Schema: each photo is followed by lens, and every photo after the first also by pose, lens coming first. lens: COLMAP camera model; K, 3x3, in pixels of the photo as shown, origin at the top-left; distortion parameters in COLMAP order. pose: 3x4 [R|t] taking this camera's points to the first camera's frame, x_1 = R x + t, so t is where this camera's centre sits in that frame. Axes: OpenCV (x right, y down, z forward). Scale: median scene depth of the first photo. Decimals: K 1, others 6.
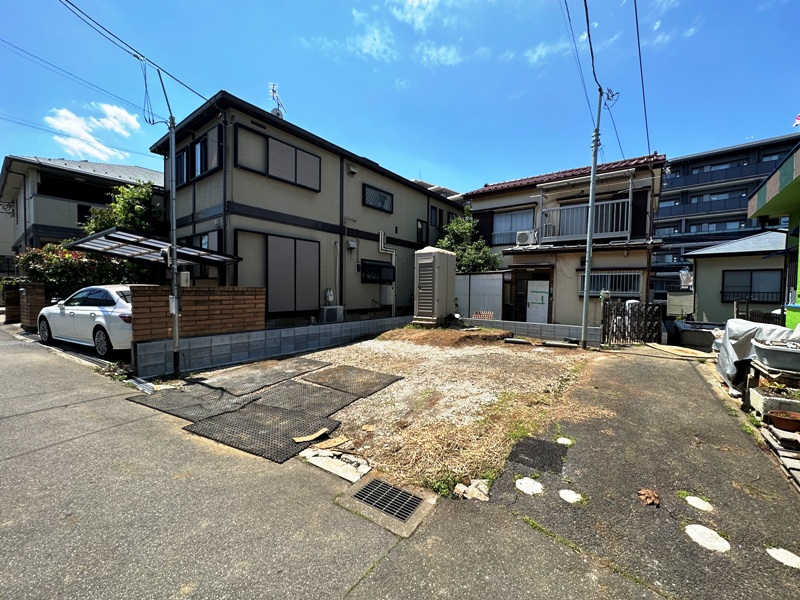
lens RADIAL K [[317.8, 0, 398.1], [0, 317.8, 300.5], [0, 0, 1]] dist [-0.001164, 0.000131]
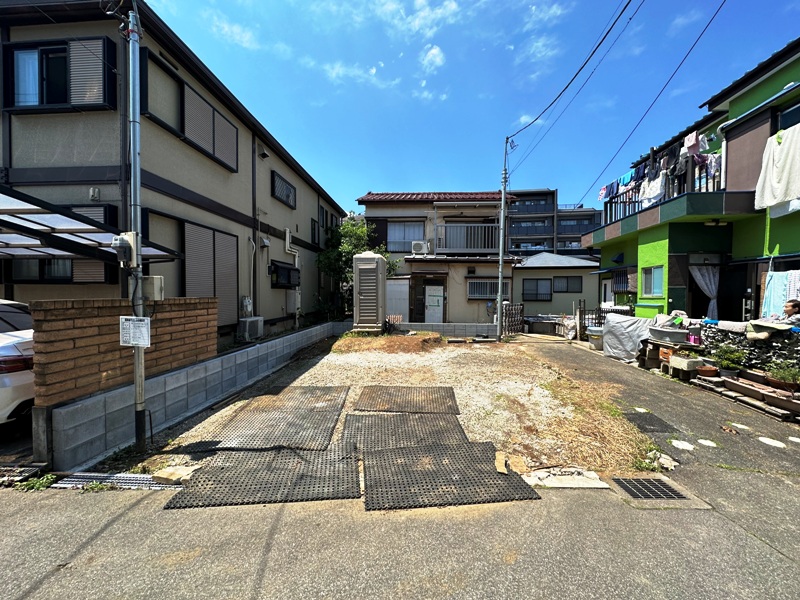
lens RADIAL K [[317.8, 0, 401.8], [0, 317.8, 300.6], [0, 0, 1]] dist [-0.001164, 0.000131]
pose [[0.837078, -0.021806, 0.546649, -0.506355], [0.024940, 0.999688, 0.001688, -0.026647], [-0.546515, 0.012220, 0.837360, 0.192861]]
